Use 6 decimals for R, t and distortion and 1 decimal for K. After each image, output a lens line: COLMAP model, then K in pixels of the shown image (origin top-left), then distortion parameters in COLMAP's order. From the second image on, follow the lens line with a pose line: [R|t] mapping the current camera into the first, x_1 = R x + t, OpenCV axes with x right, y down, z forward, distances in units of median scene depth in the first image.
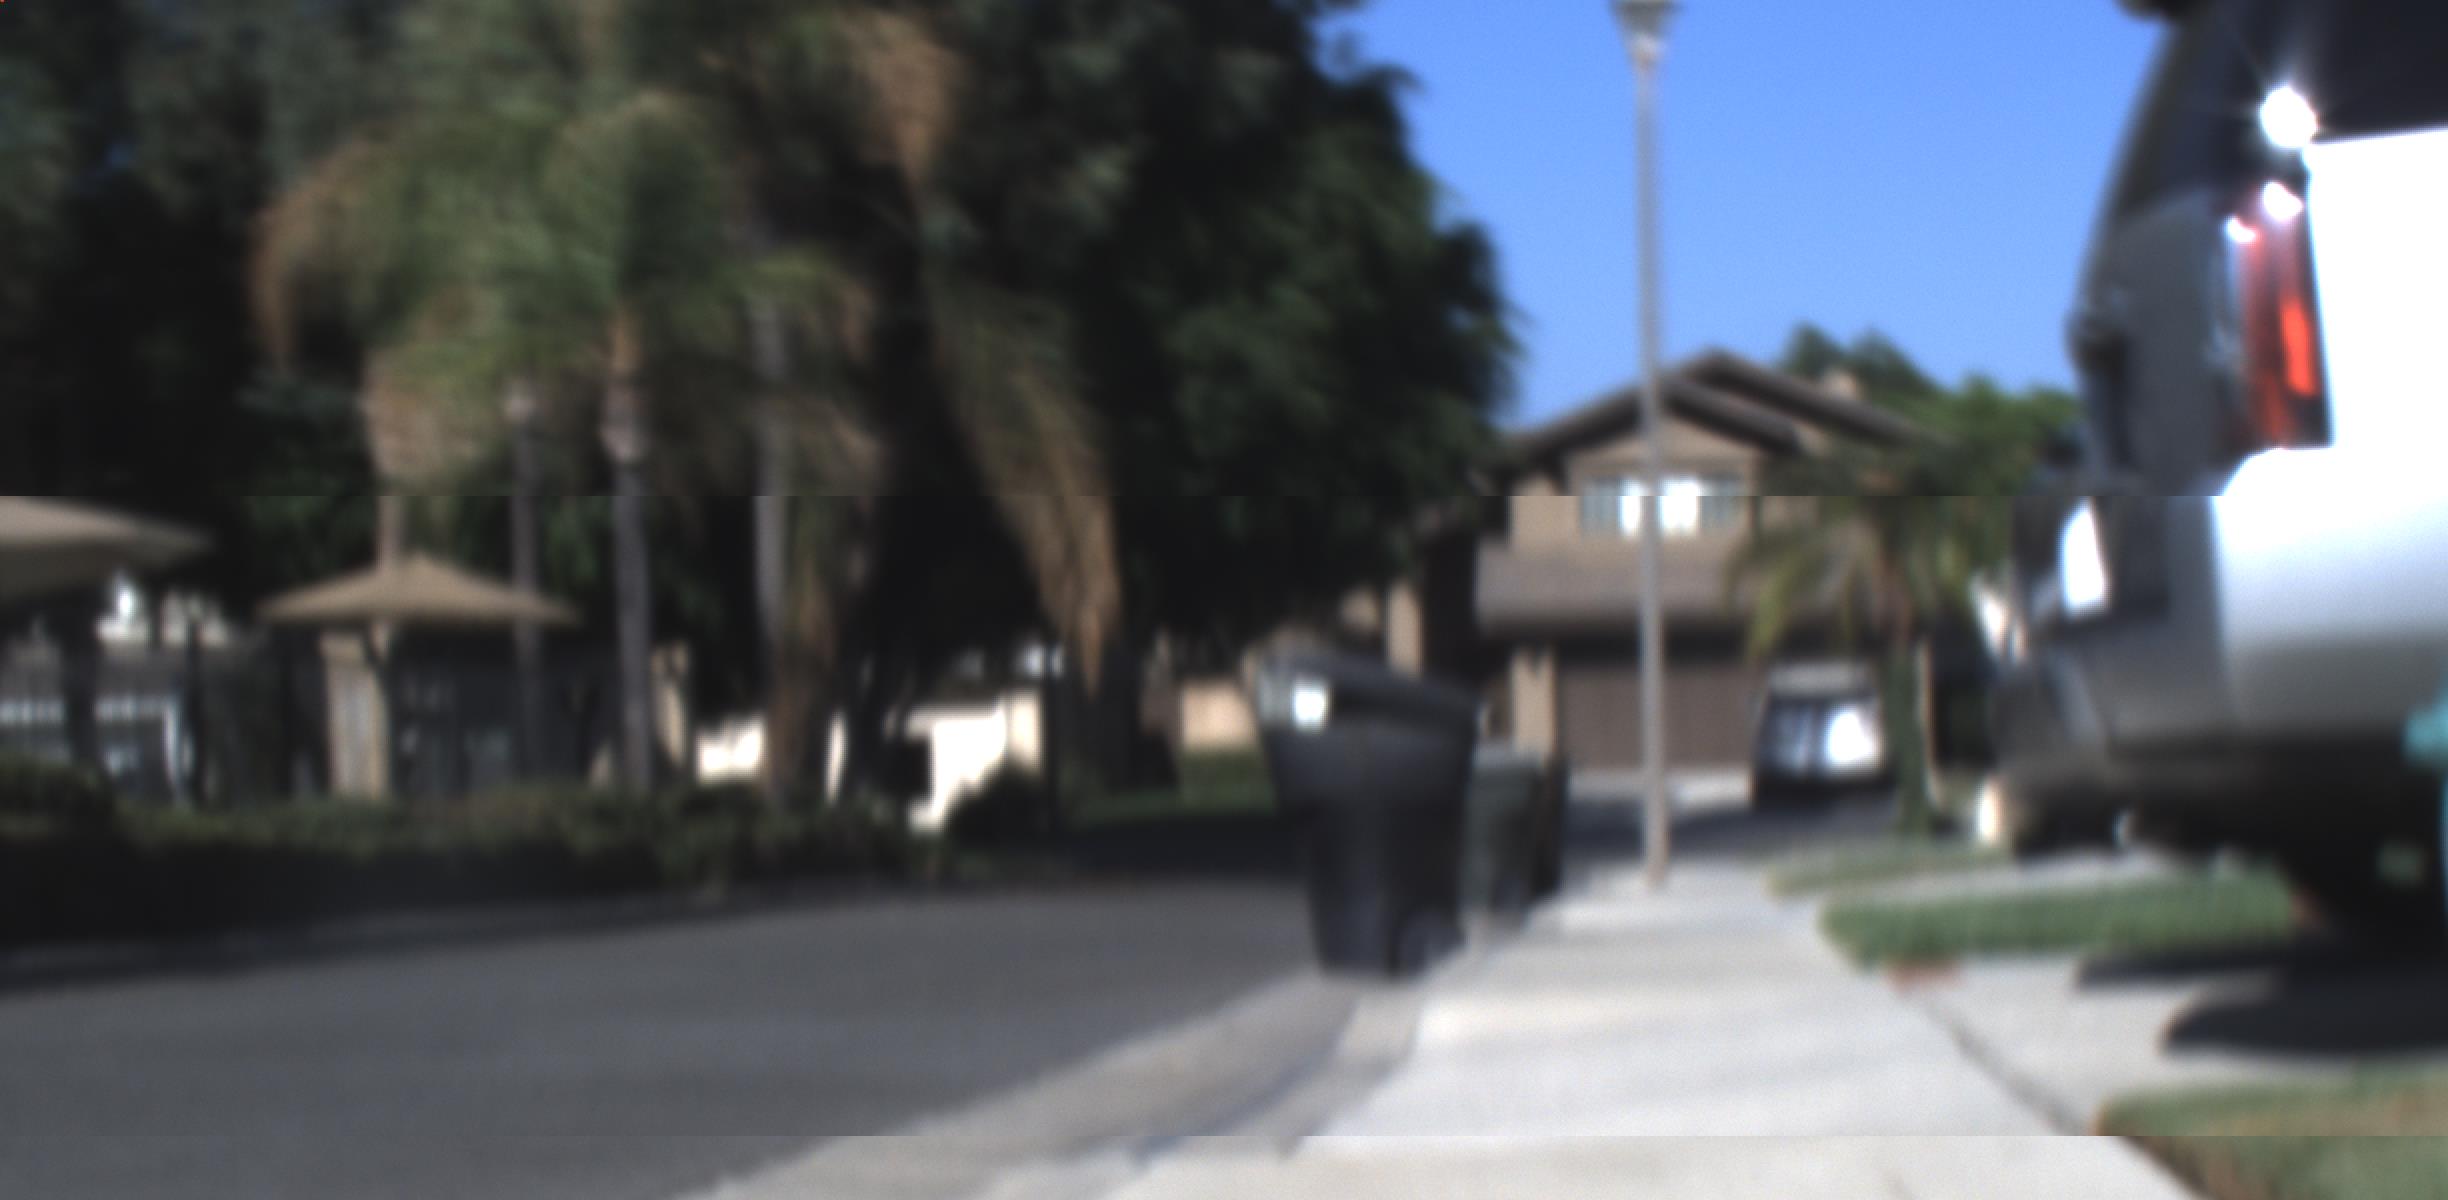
lens RADIAL K [[5208.6, 0, 1224.0], [0, 5208.6, 600.0], [0, 0, 1]] dist [-0.051441, 0.095314]
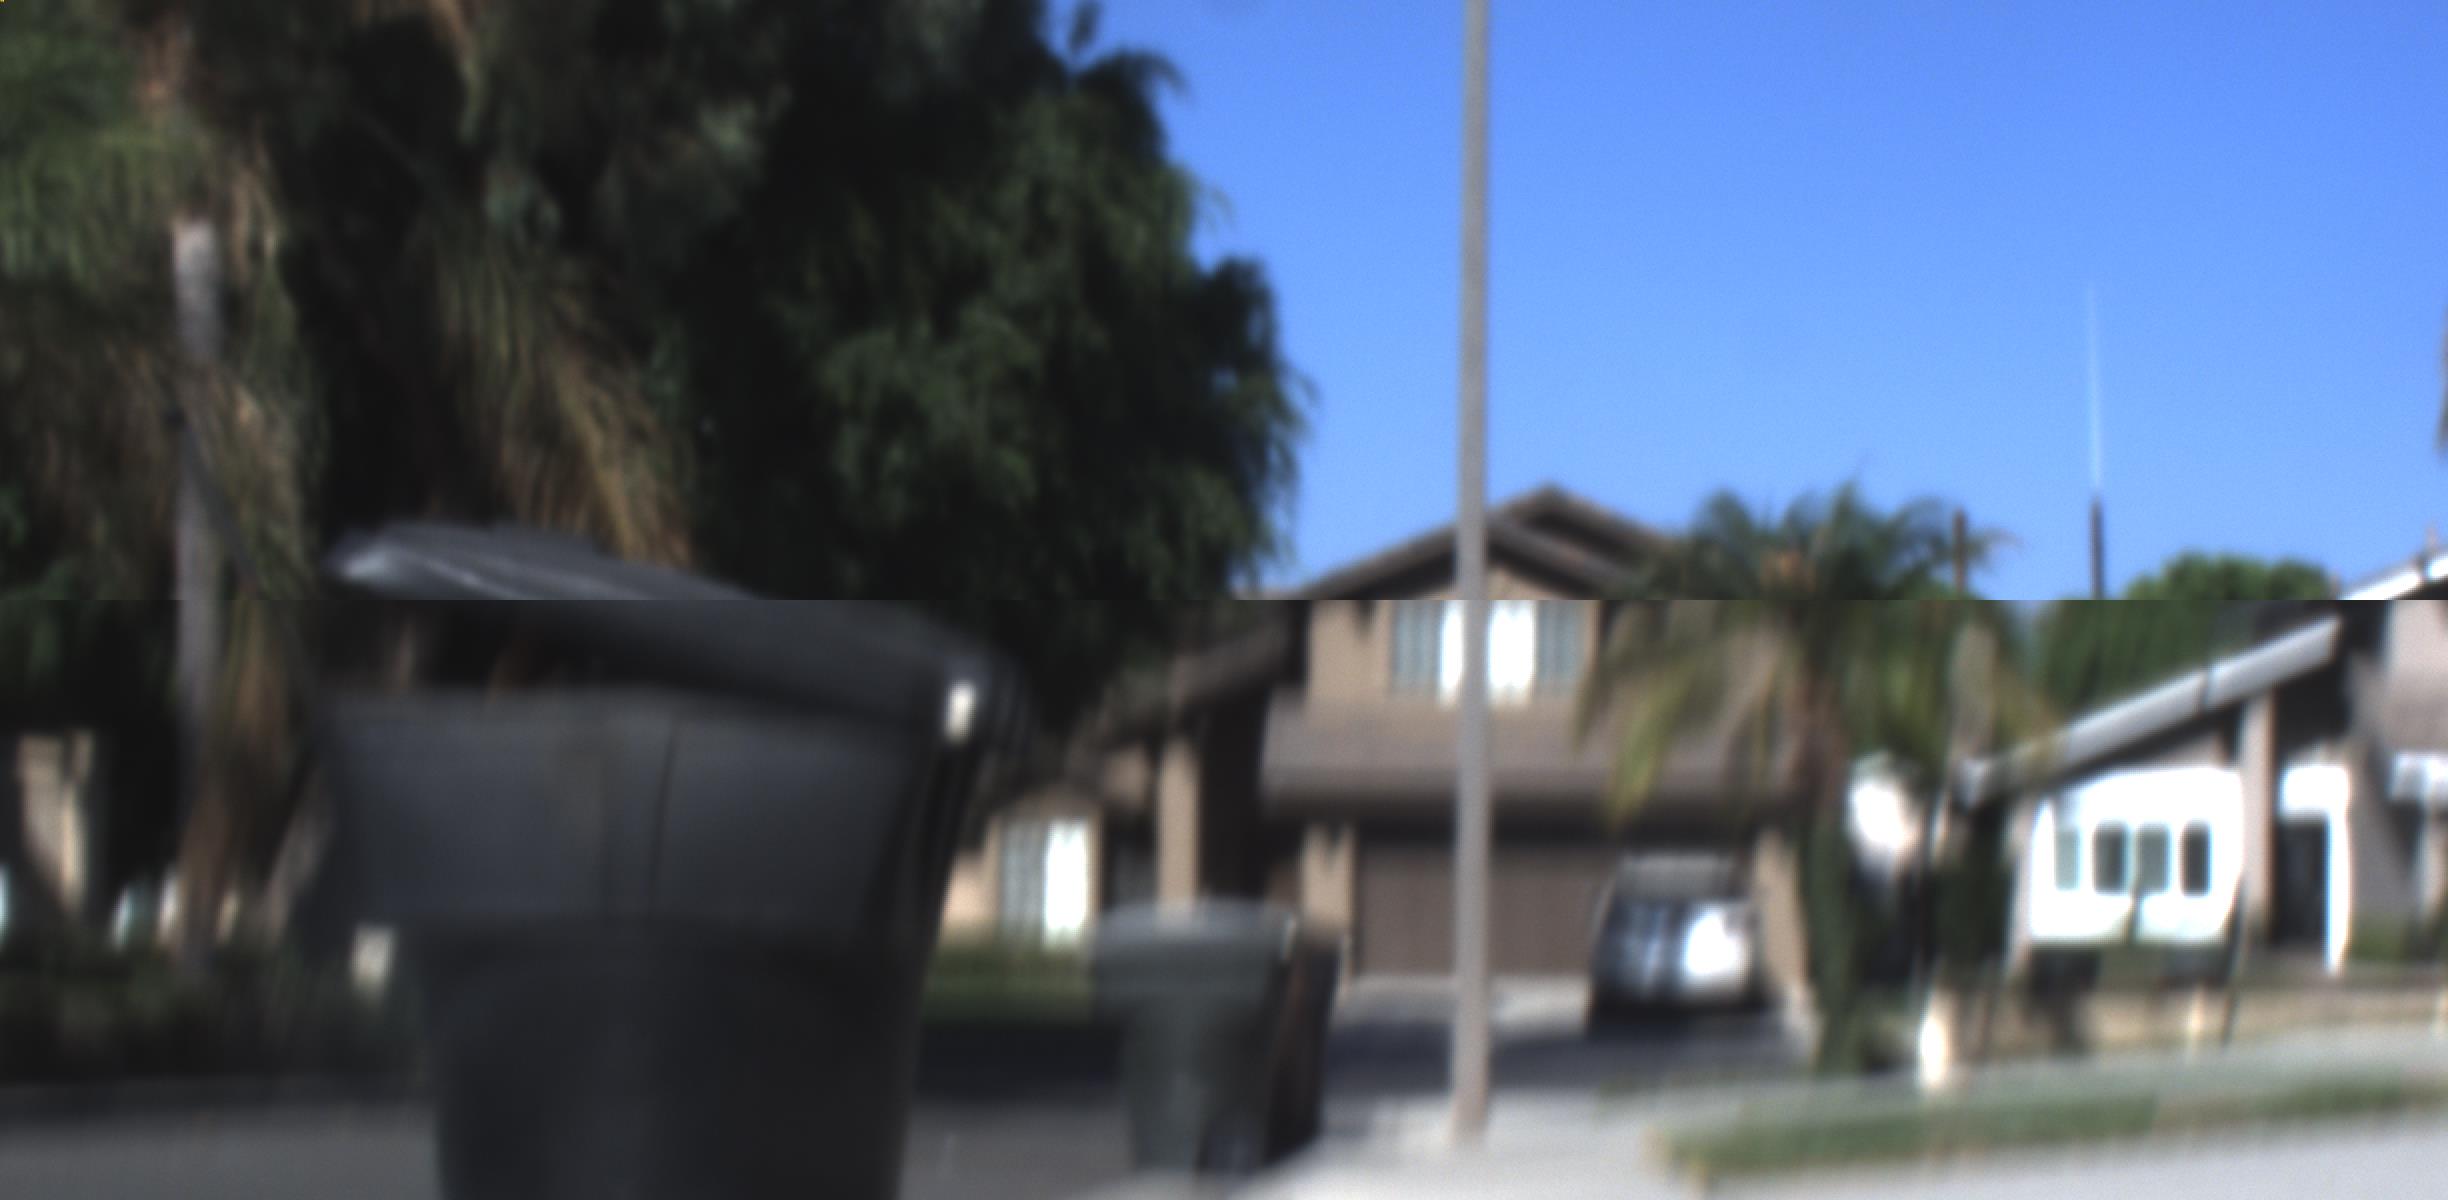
lens RADIAL K [[5208.6, 0, 1224.0], [0, 5208.6, 600.0], [0, 0, 1]] dist [-0.051441, 0.095314]
pose [[0.999175, 0.027570, 0.029822, 0.023183], [-0.026339, 0.998816, -0.040895, 0.009772], [-0.030914, 0.040076, 0.998718, 0.236910]]
